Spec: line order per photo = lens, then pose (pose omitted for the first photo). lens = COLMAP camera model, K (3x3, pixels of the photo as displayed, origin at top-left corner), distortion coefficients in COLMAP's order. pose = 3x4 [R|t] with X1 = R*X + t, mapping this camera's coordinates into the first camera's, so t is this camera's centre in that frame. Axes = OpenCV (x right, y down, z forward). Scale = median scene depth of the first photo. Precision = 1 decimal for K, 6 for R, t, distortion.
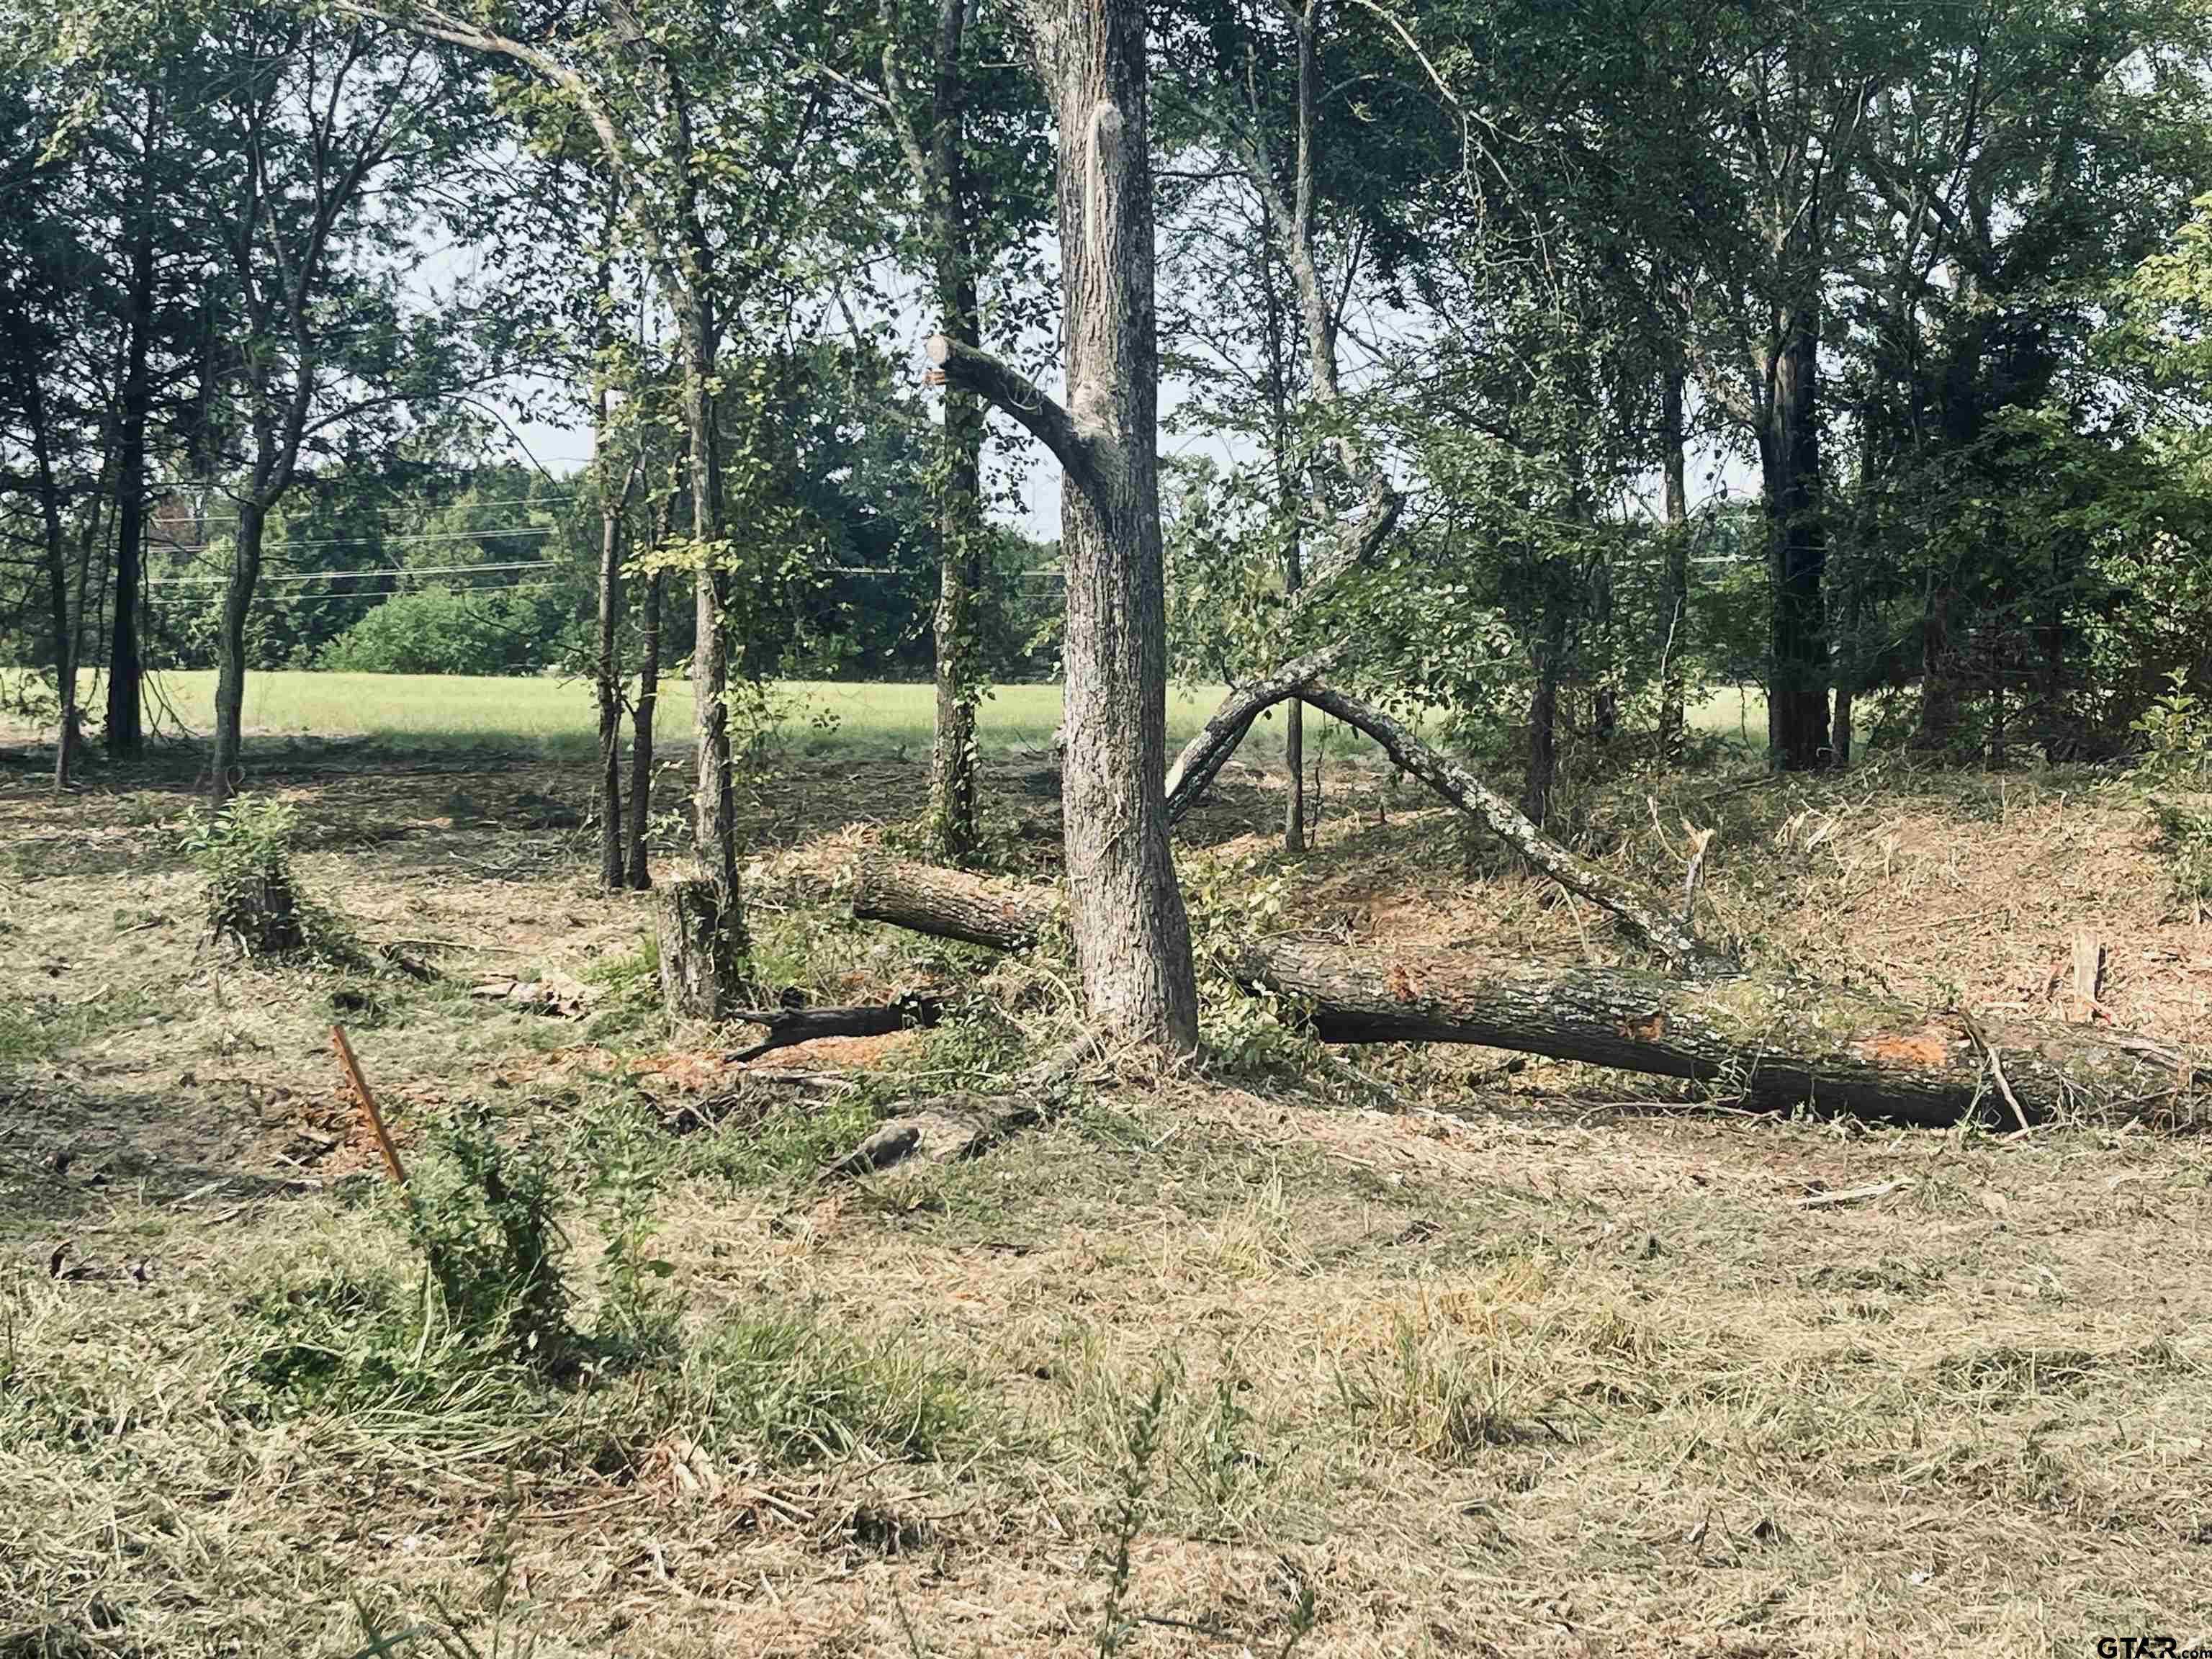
lens RADIAL K [[3267.1, 0, 1140.6], [0, 3267.1, 838.4], [0, 0, 1]] dist [0.035181, 0.000000]
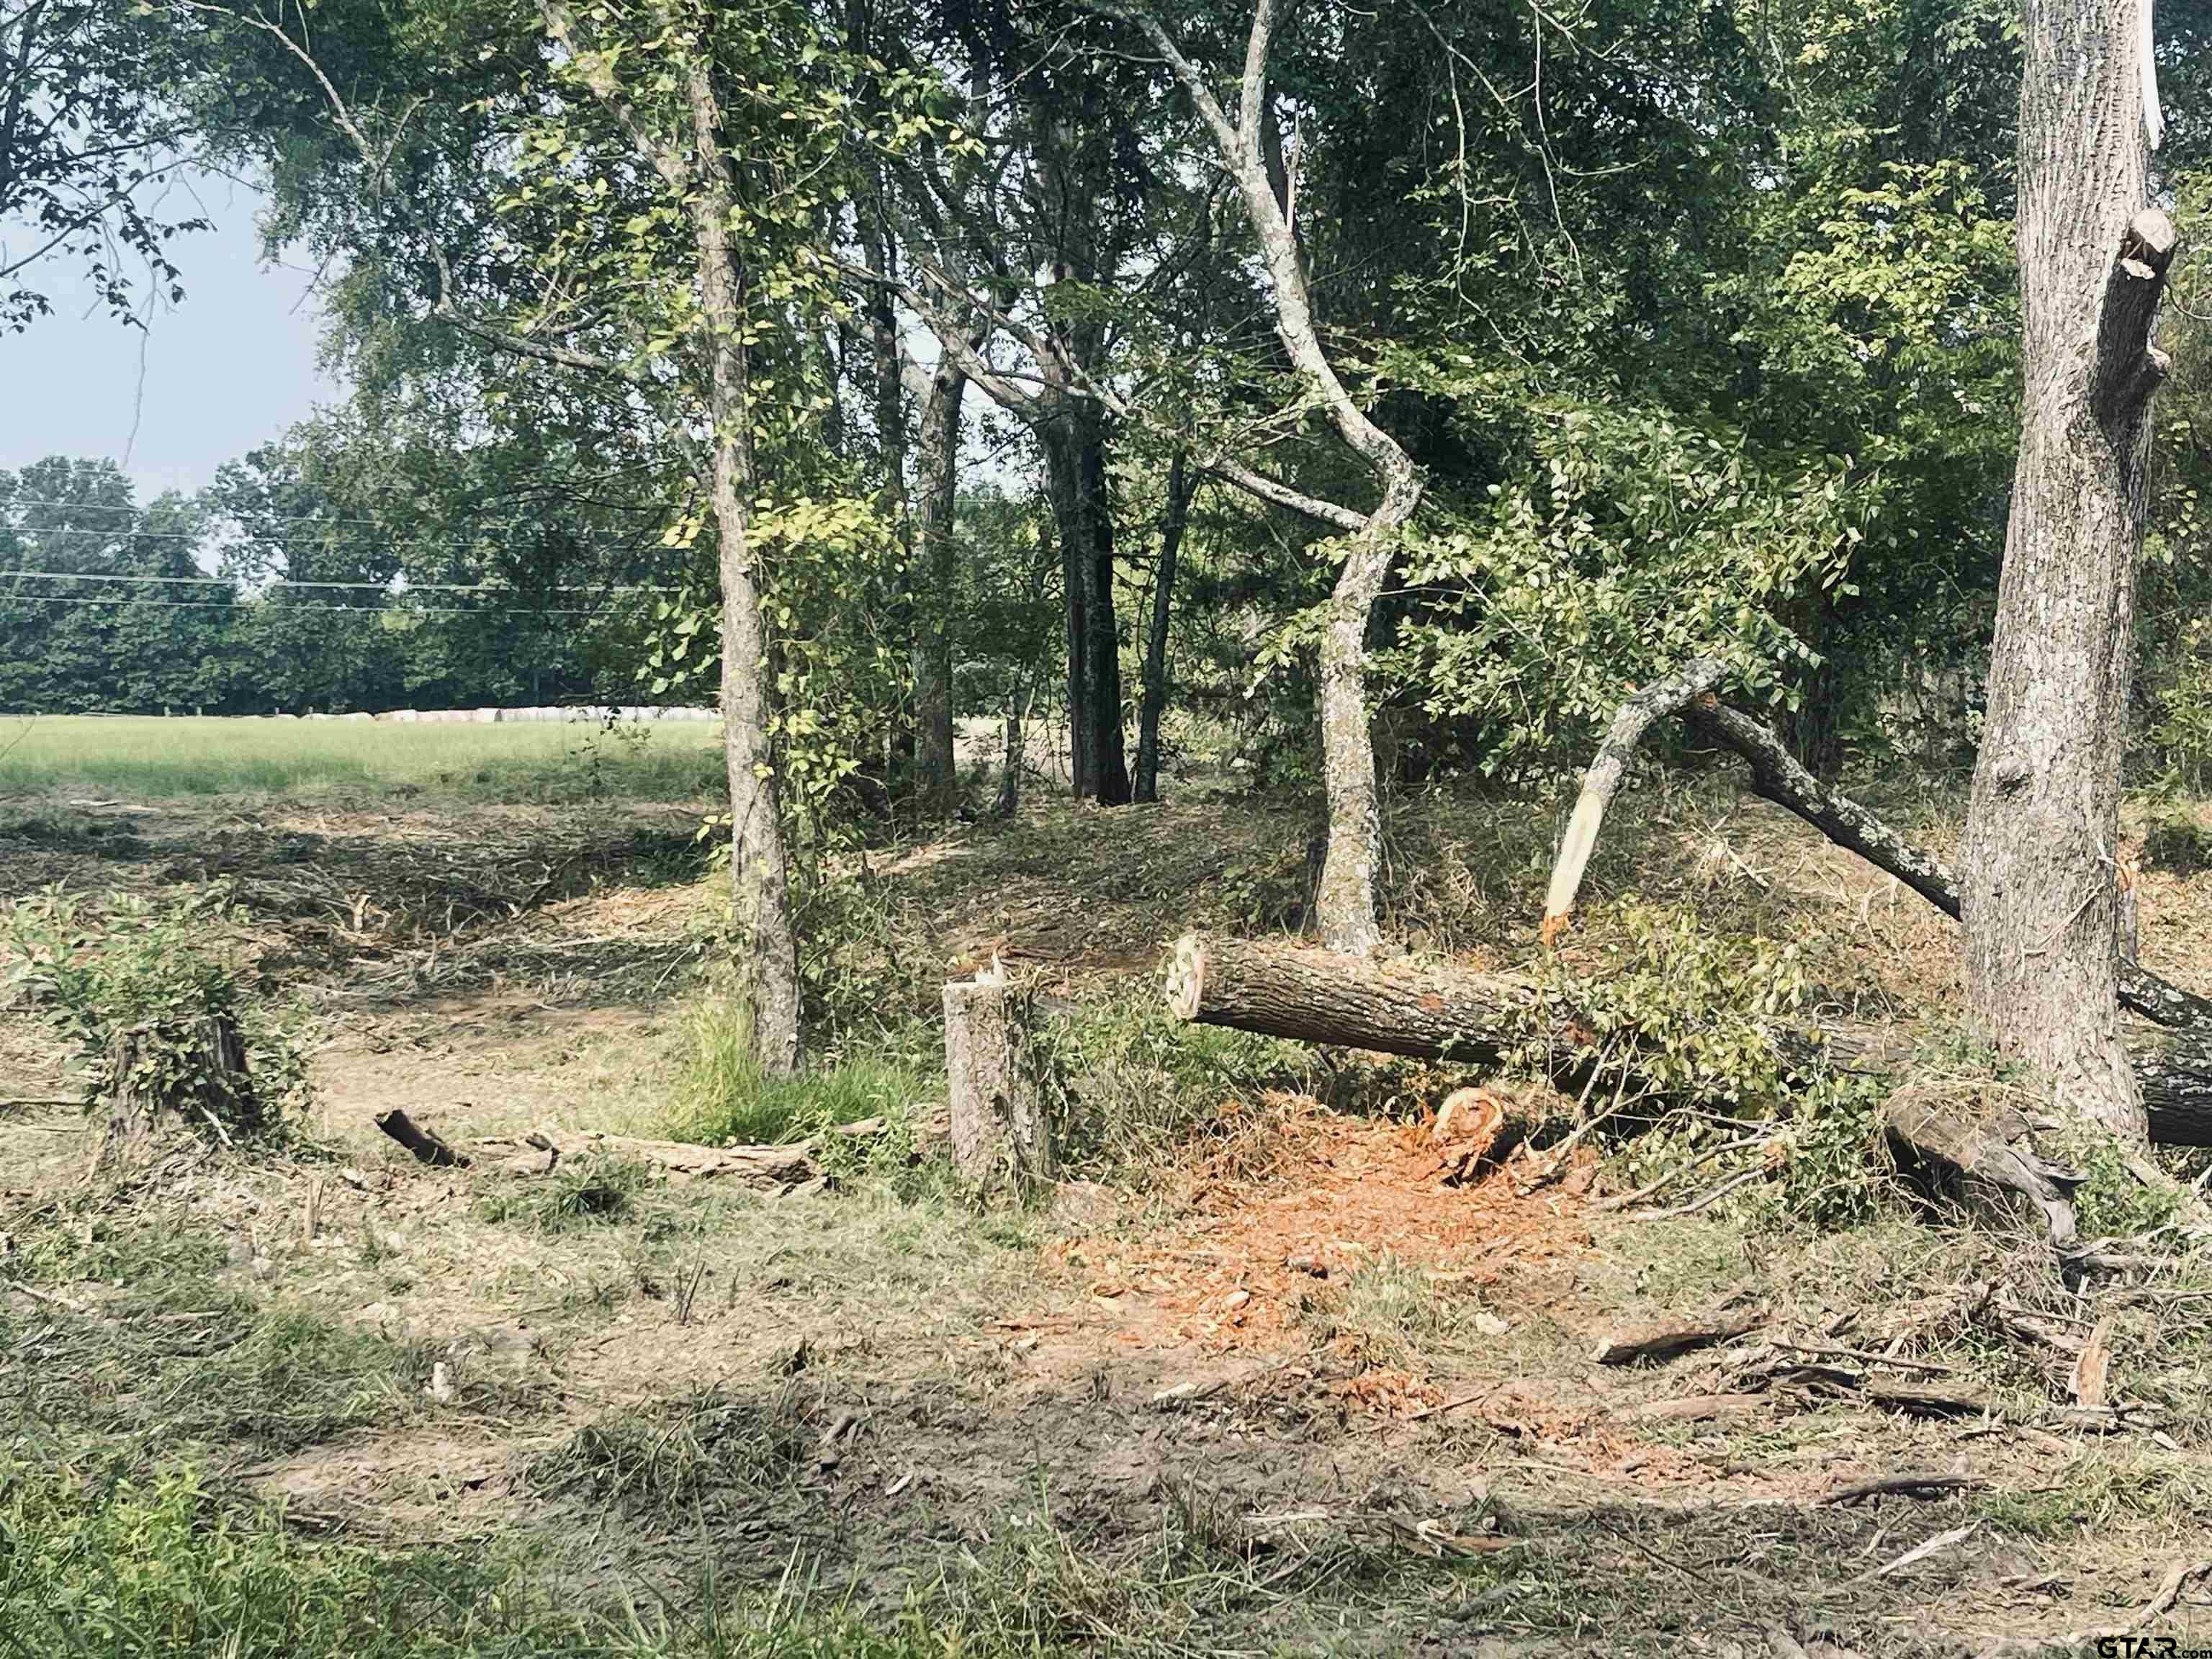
lens RADIAL K [[3267.1, 0, 1102.9], [0, 3267.1, 832.2], [0, 0, 1]] dist [0.035181, 0.000000]
pose [[0.847368, -0.029812, 0.530168, -0.493242], [0.035306, 0.999377, -0.000234, -0.018859], [-0.529831, 0.018916, 0.847893, 0.393474]]
